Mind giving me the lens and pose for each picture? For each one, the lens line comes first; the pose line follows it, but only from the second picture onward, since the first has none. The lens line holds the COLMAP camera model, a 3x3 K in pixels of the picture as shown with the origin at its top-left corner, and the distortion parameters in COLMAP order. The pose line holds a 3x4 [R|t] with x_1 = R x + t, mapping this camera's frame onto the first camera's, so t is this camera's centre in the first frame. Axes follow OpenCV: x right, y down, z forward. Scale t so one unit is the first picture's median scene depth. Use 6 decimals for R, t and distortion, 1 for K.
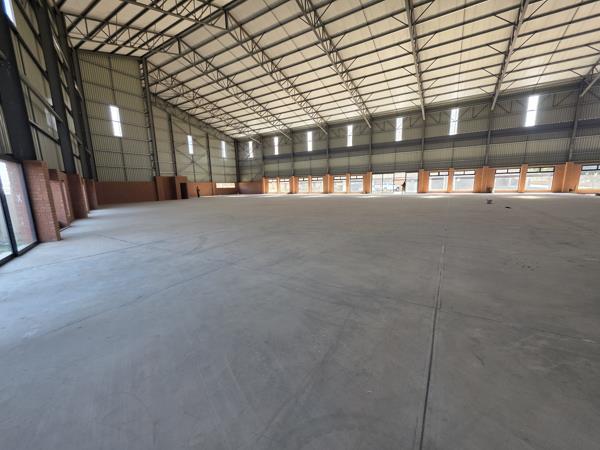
lens RADIAL K [[245.8, 0, 298.0], [0, 245.8, 224.0], [0, 0, 1]] dist [0.001531, -0.000368]
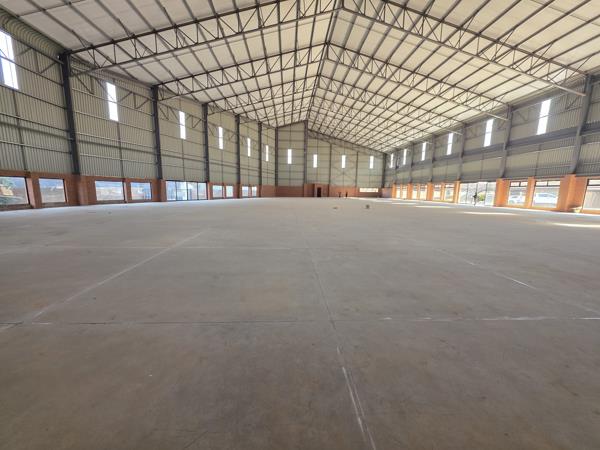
lens RADIAL K [[245.8, 0, 294.1], [0, 245.8, 222.9], [0, 0, 1]] dist [0.001531, -0.000368]
pose [[0.551164, 0.143051, -0.822043, 0.657477], [-0.156751, 0.985405, 0.066381, -0.013700], [0.819541, 0.092269, 0.565543, -0.034562]]
